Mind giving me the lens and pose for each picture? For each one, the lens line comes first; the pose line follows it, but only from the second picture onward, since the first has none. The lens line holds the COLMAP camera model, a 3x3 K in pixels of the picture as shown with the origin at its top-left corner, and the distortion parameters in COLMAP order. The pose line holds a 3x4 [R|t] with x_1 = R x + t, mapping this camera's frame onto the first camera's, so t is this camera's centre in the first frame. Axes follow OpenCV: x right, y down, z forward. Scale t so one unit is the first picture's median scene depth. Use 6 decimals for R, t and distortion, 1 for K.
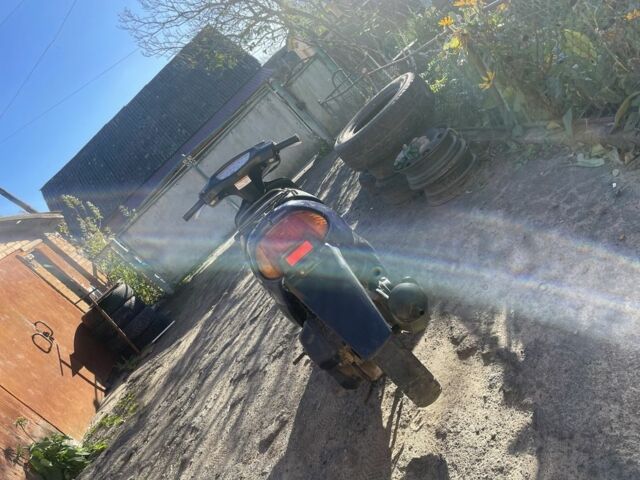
lens RADIAL K [[513.4, 0, 320.0], [0, 513.4, 240.0], [0, 0, 1]] dist [0.077650, -0.005873]
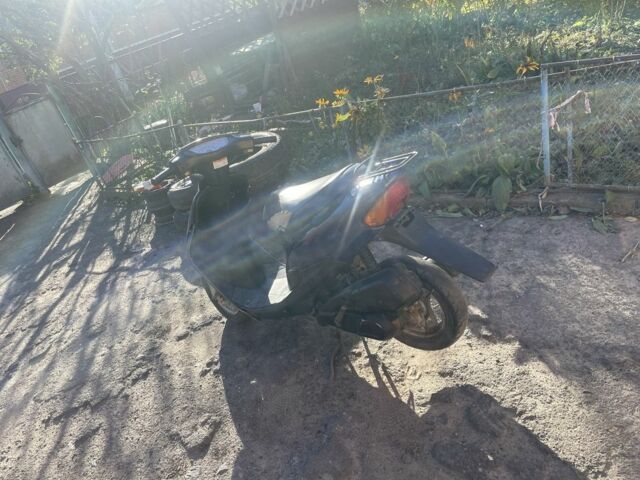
lens RADIAL K [[513.4, 0, 320.0], [0, 513.4, 240.0], [0, 0, 1]] dist [0.077650, -0.005873]
pose [[0.716839, 0.202800, 0.667094, -0.737689], [-0.039677, 0.967080, -0.251362, 0.313086], [-0.696109, 0.153718, 0.701286, 0.216789]]
